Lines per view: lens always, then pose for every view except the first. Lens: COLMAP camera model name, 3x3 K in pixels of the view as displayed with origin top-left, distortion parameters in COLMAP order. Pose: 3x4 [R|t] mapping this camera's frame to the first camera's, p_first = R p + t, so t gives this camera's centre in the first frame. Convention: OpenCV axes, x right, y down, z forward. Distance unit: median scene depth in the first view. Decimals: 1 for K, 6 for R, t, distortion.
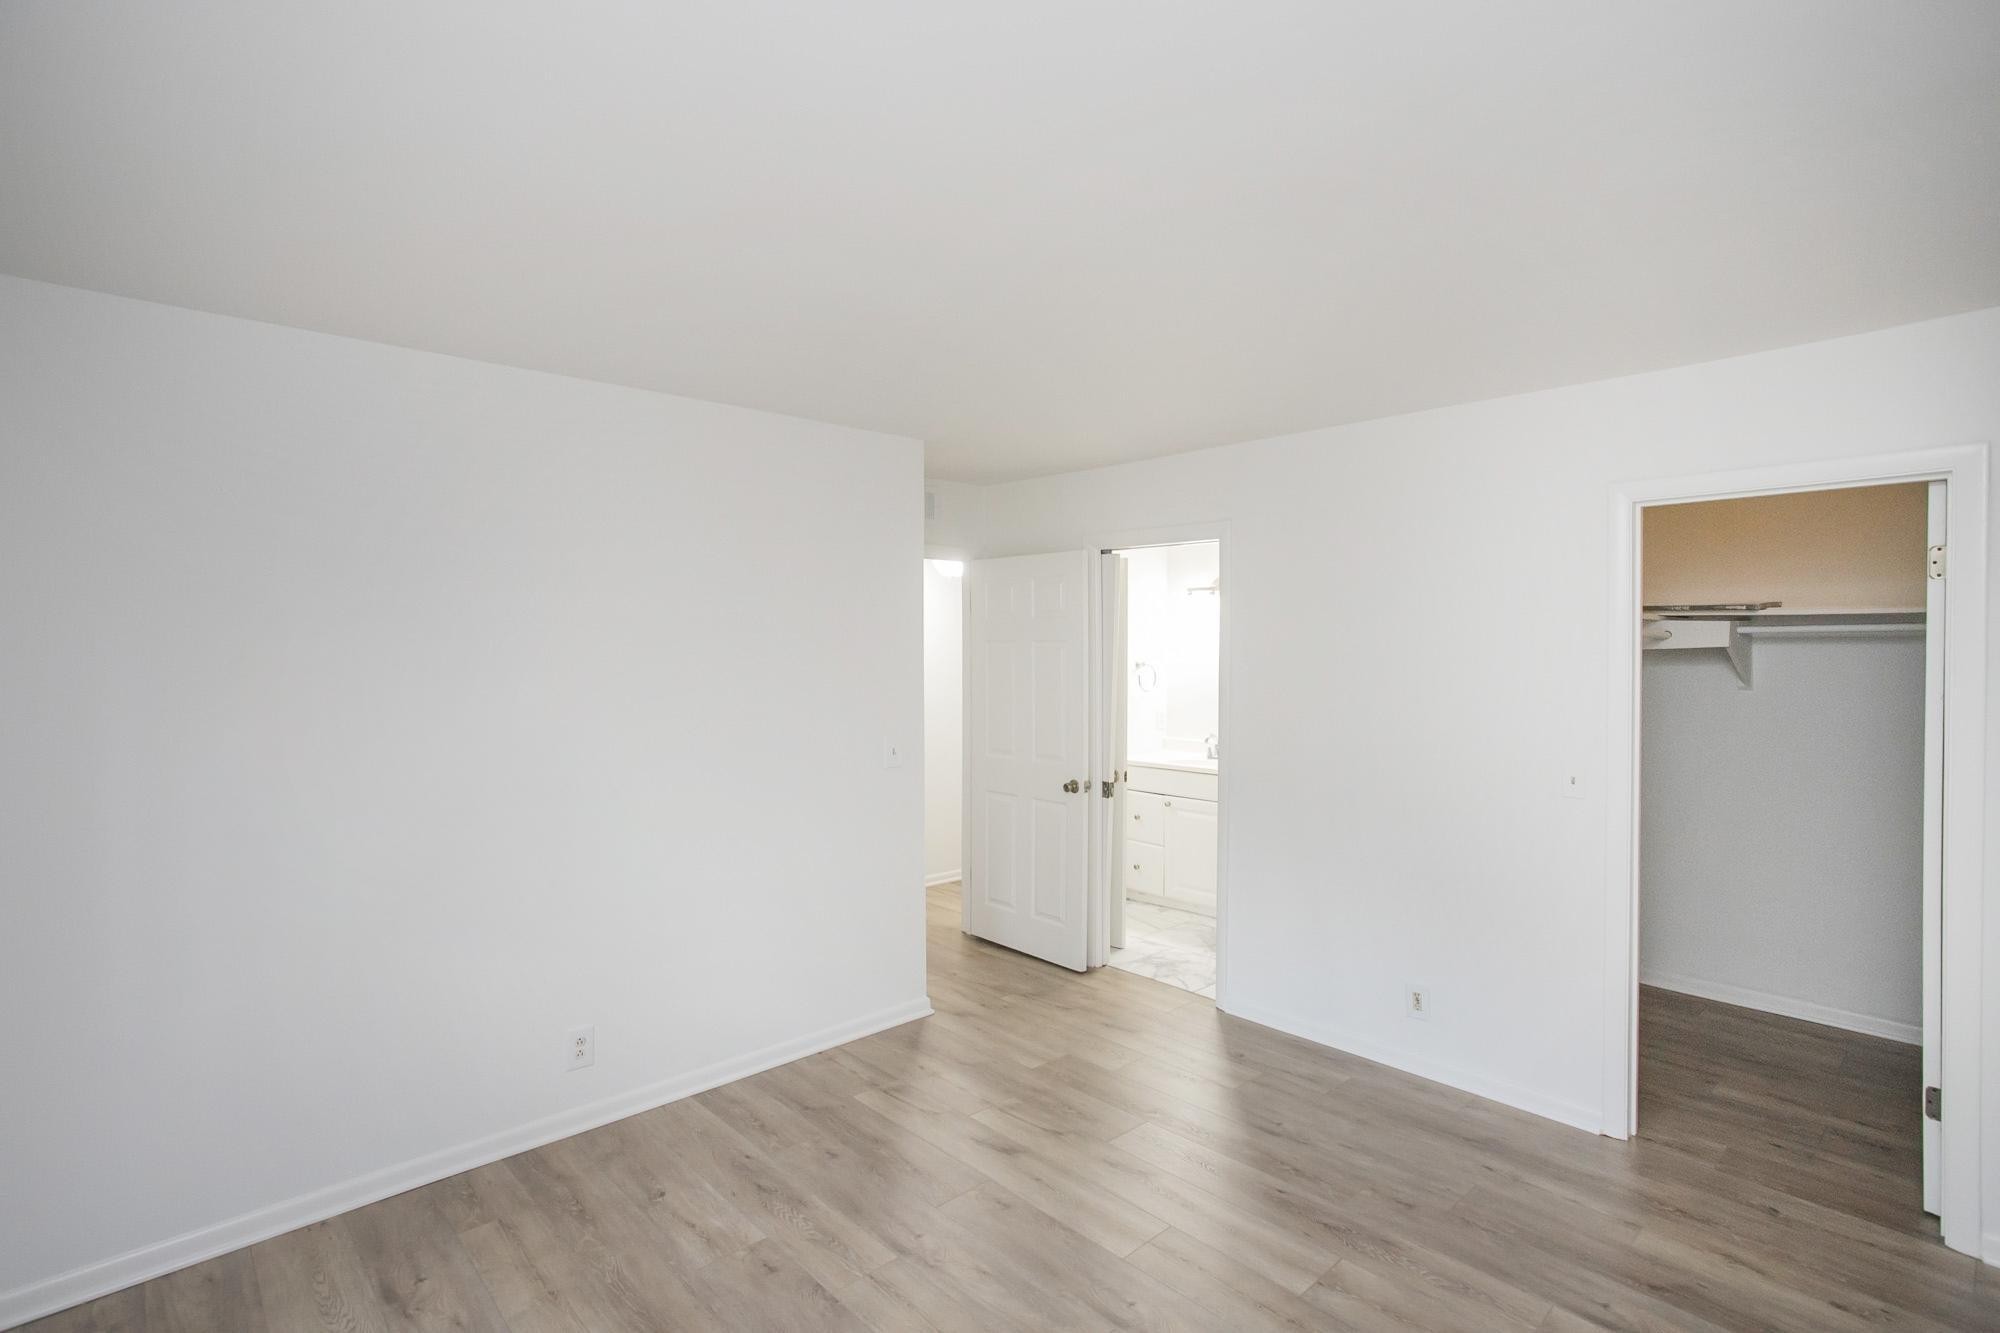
lens RADIAL K [[994.7, 0, 994.3], [0, 994.7, 665.6], [0, 0, 1]] dist [-0.039049, 0.026587]
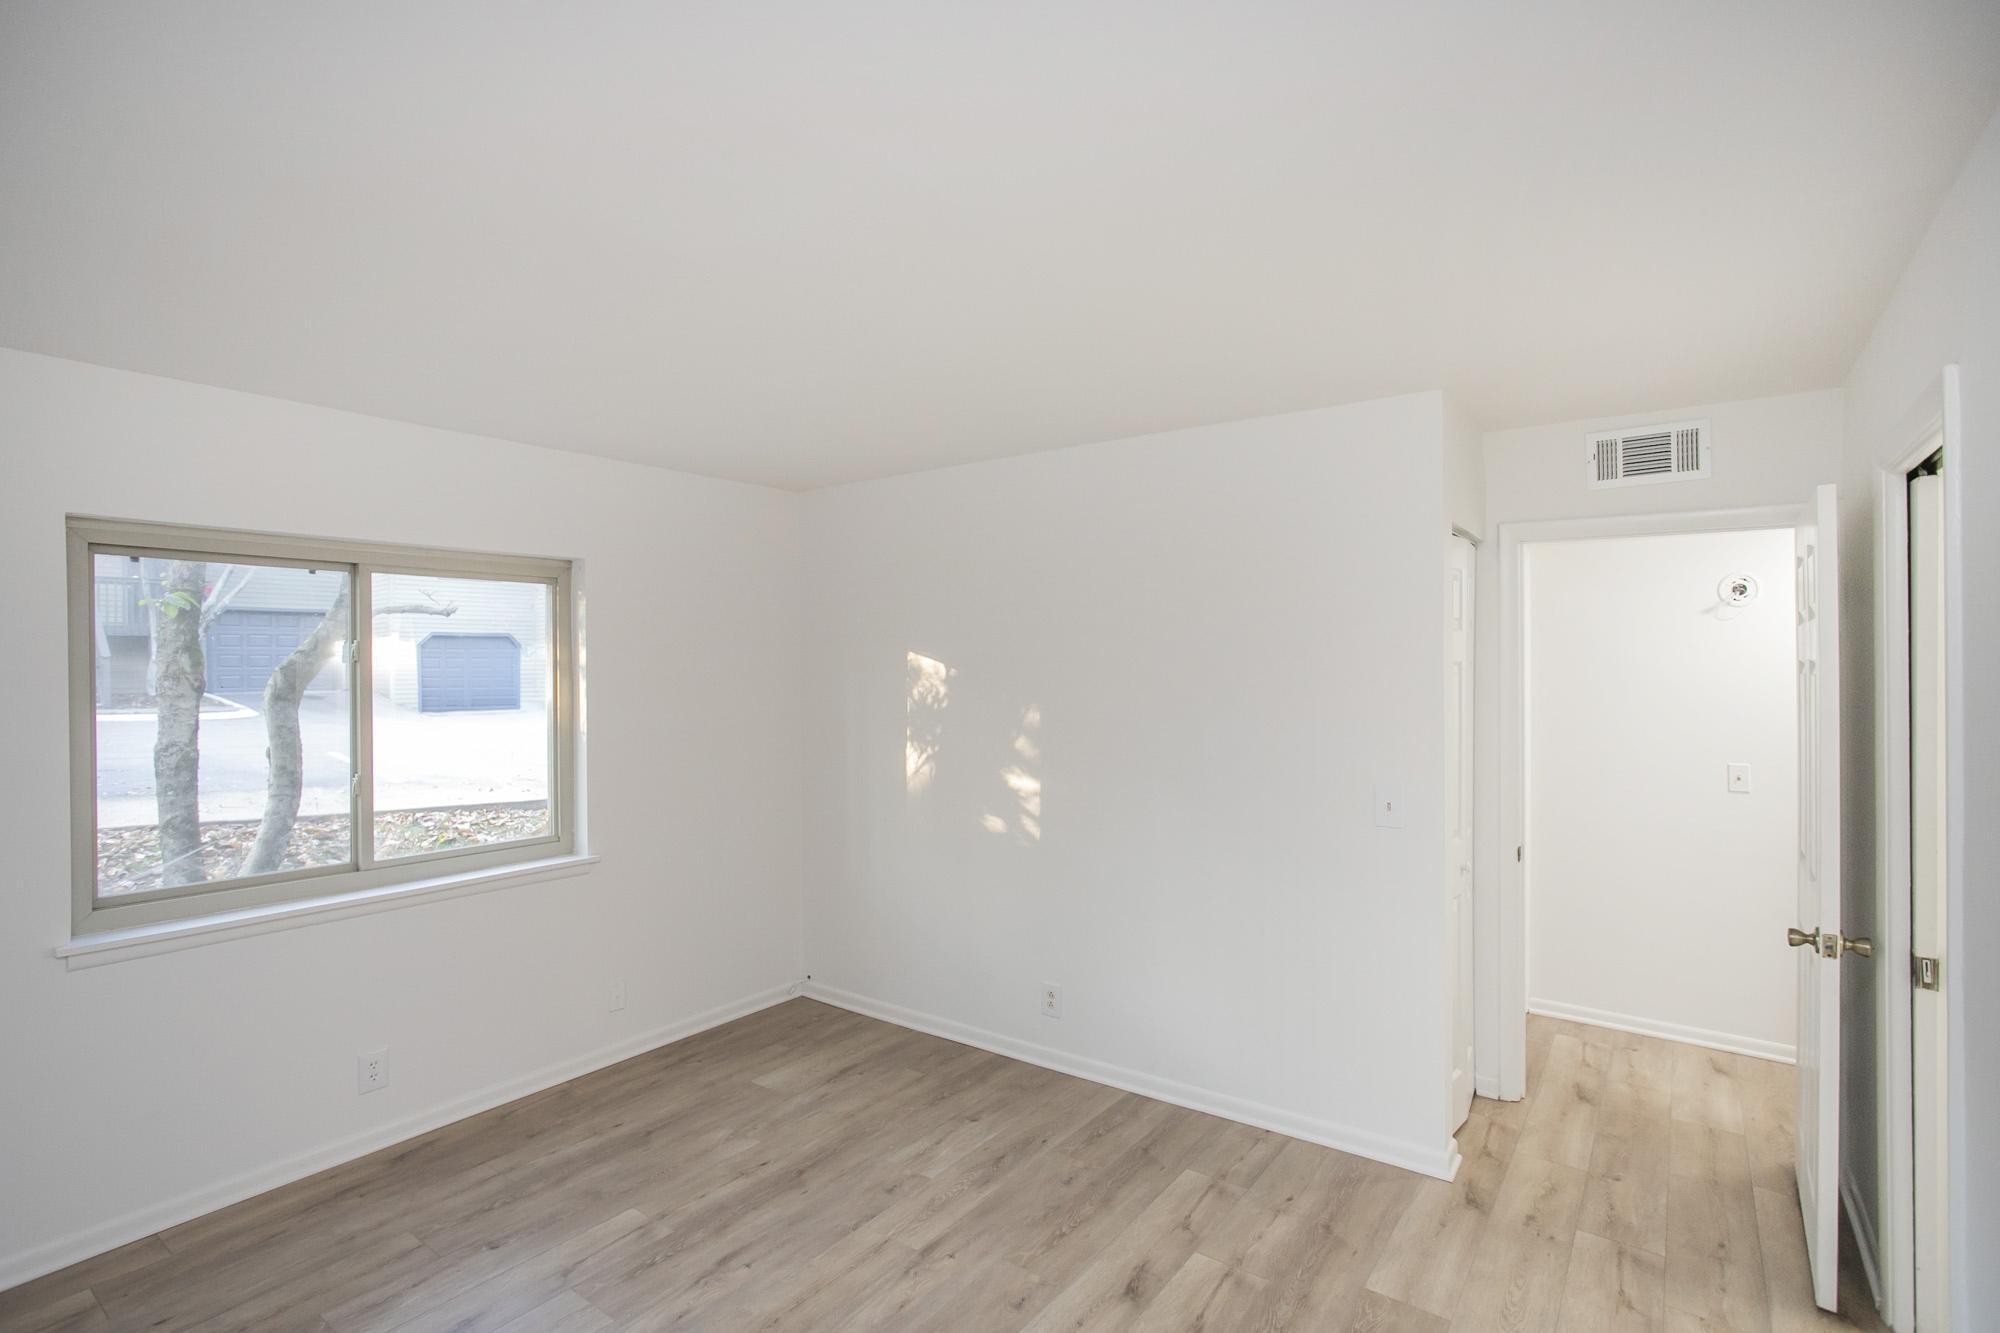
lens RADIAL K [[920.4, 0, 927.5], [0, 920.4, 673.0], [0, 0, 1]] dist [-0.000056, 0.000811]
pose [[0.162035, 0.006427, -0.986764, 0.735048], [-0.008772, 0.999949, 0.005072, -0.030215], [0.986746, 0.007834, 0.162083, 0.691045]]
